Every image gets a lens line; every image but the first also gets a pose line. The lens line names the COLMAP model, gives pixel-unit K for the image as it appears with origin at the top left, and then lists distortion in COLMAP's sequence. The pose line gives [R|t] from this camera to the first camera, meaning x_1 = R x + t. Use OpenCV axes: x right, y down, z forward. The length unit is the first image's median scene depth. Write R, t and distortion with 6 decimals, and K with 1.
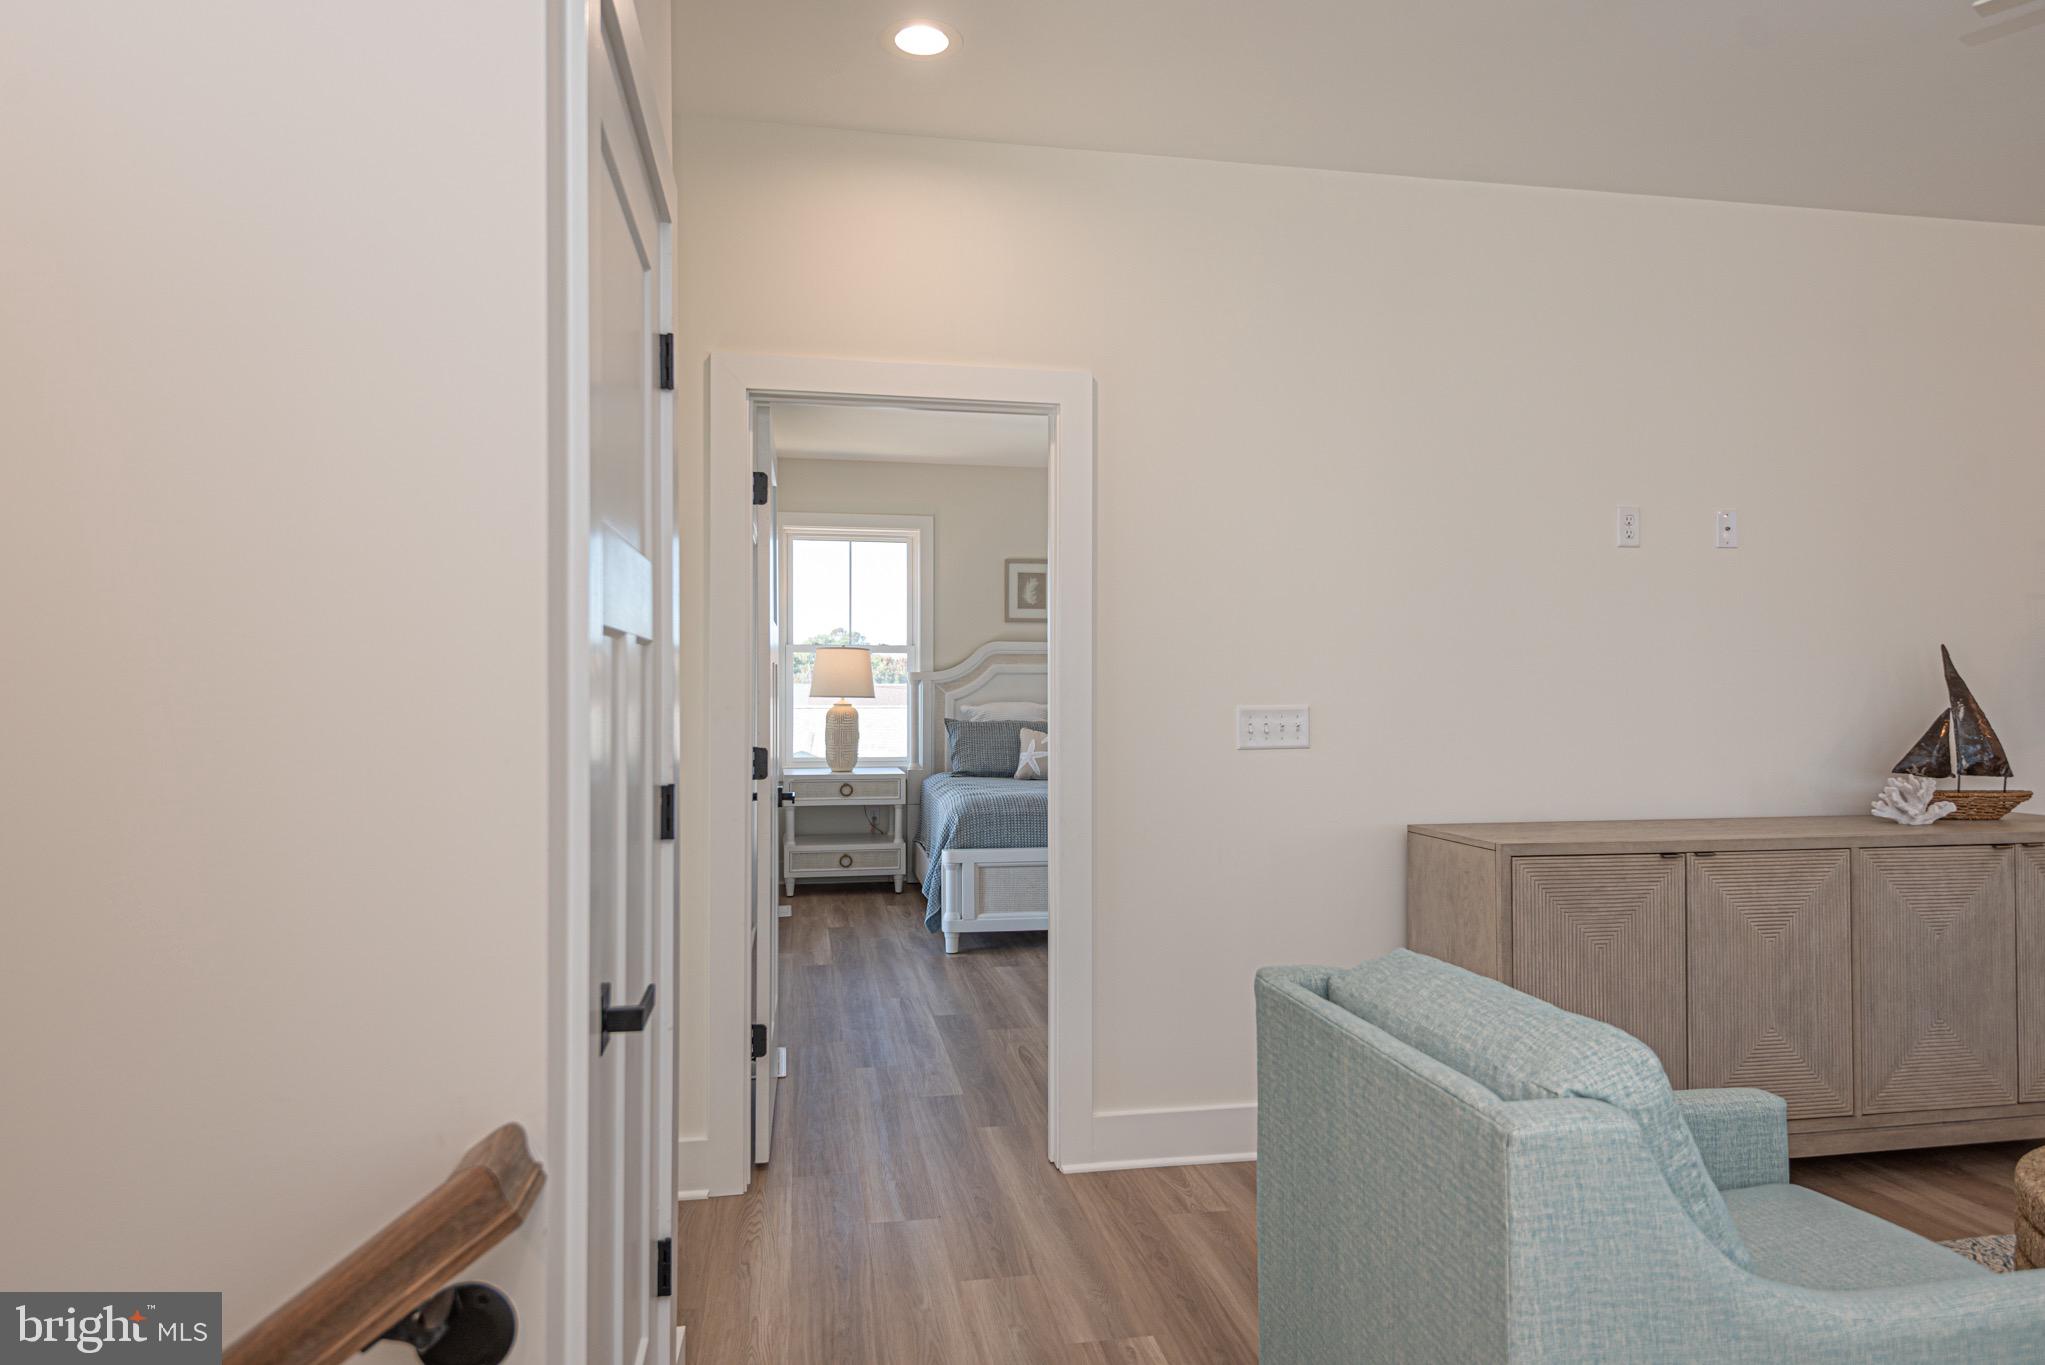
lens RADIAL K [[1263.1, 0, 1018.8], [0, 1263.1, 676.8], [0, 0, 1]] dist [0.003299, 0.000511]
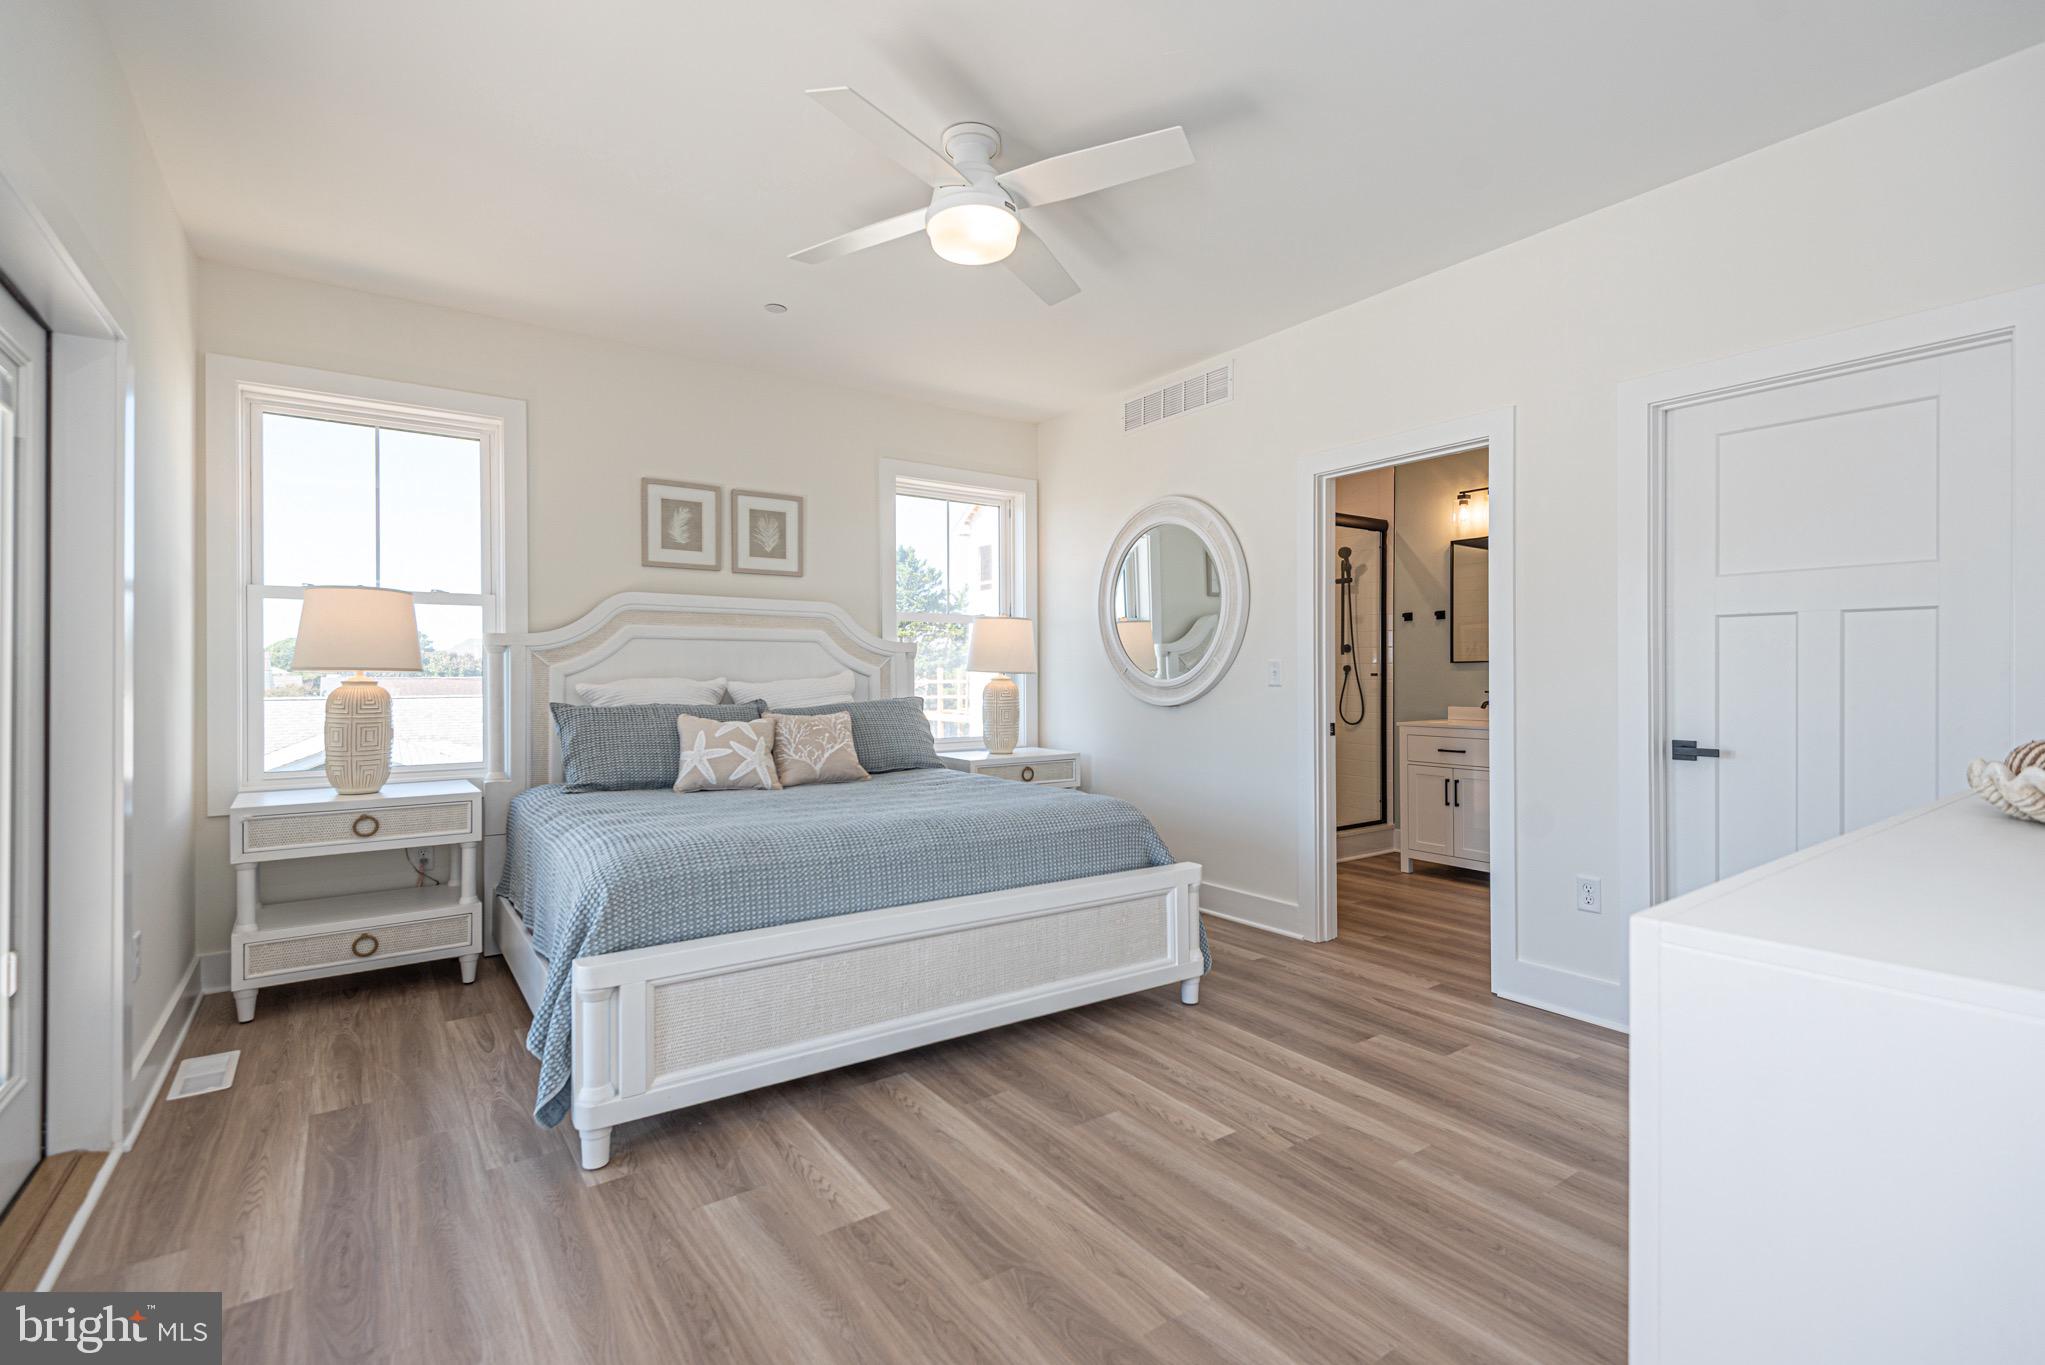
lens RADIAL K [[947.4, 0, 1029.1], [0, 947.4, 674.4], [0, 0, 1]] dist [0.035630, -0.019239]
pose [[0.904999, -0.004803, 0.425386, -0.045578], [0.003860, 0.999988, 0.003078, 0.017937], [-0.425395, -0.001143, 0.905007, 0.454702]]
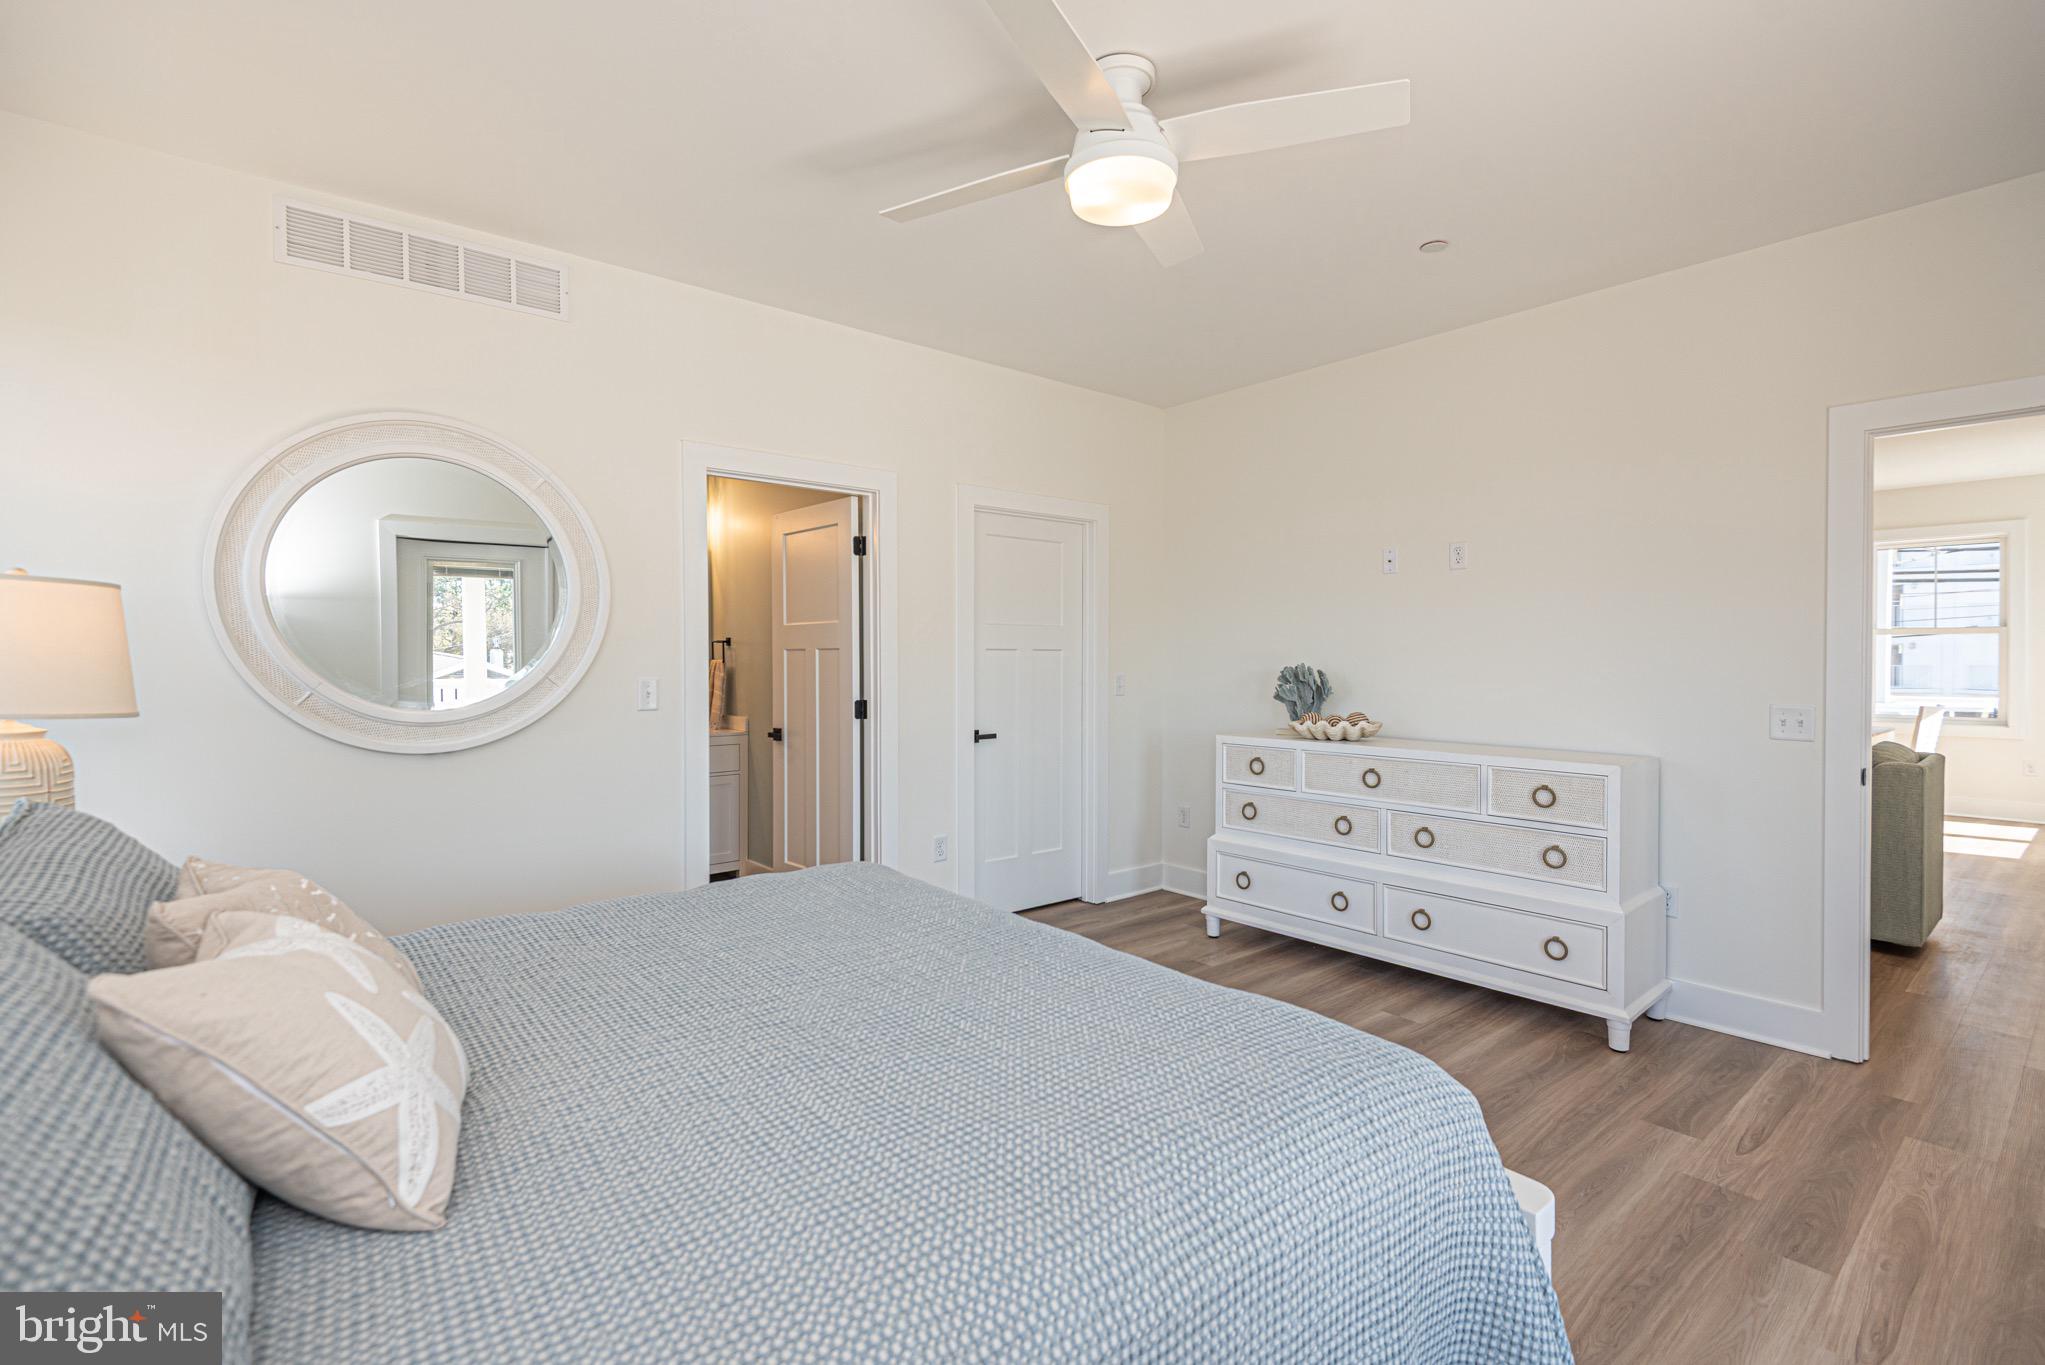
lens RADIAL K [[947.4, 0, 1029.1], [0, 947.4, 674.4], [0, 0, 1]] dist [0.035630, -0.019239]
pose [[-0.513304, -0.017256, 0.858033, -0.152959], [0.001209, 0.999782, 0.020830, 0.000921], [-0.858206, 0.011729, -0.513172, 0.959143]]
